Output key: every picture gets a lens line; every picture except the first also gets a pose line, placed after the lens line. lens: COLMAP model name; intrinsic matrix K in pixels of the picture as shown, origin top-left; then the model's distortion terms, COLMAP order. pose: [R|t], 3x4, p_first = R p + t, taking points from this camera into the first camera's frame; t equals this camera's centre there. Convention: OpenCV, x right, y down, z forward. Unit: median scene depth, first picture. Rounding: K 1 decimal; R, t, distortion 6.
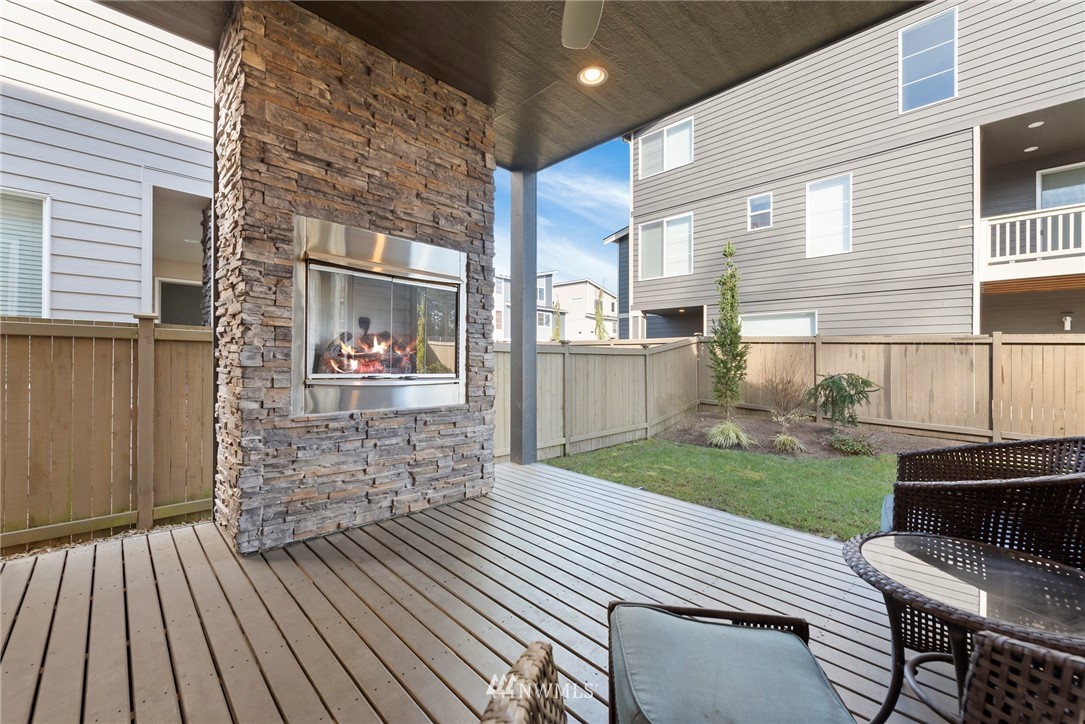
lens RADIAL K [[432.7, 0, 542.1], [0, 432.7, 356.7], [0, 0, 1]] dist [0.003847, 0.000217]
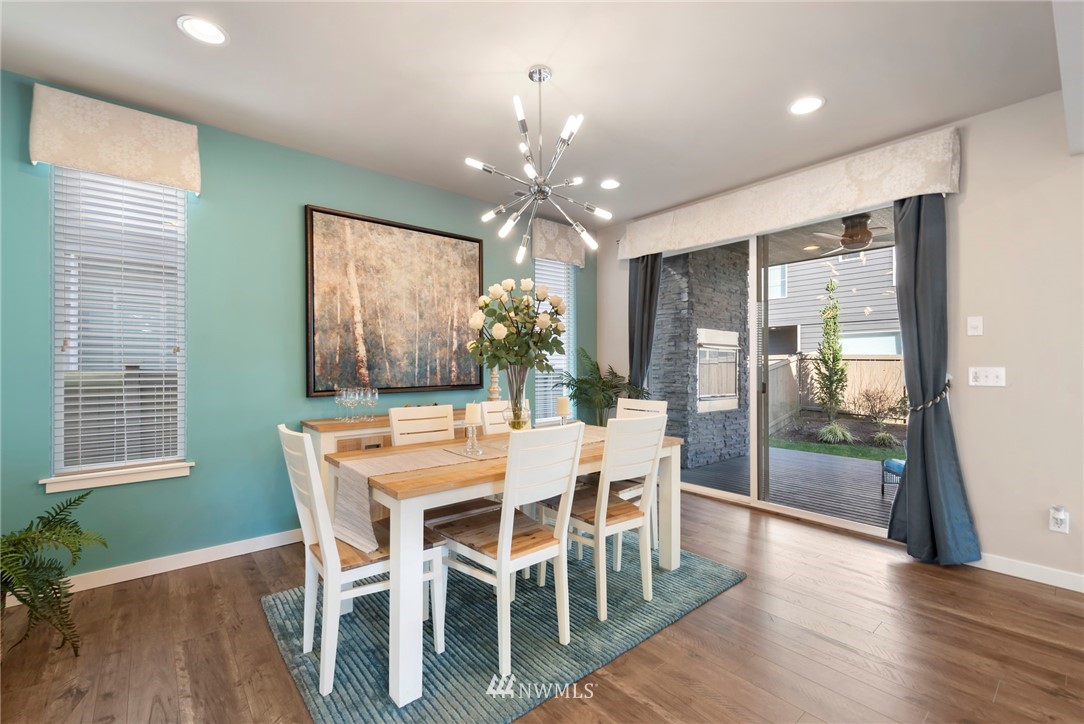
lens RADIAL K [[459.8, 0, 542.5], [0, 459.8, 366.9], [0, 0, 1]] dist [-0.001868, -0.000087]
pose [[0.997053, -0.012288, -0.075727, -0.303997], [0.012888, 0.999889, 0.007435, -0.036233], [0.075627, -0.008389, 0.997101, -0.391699]]
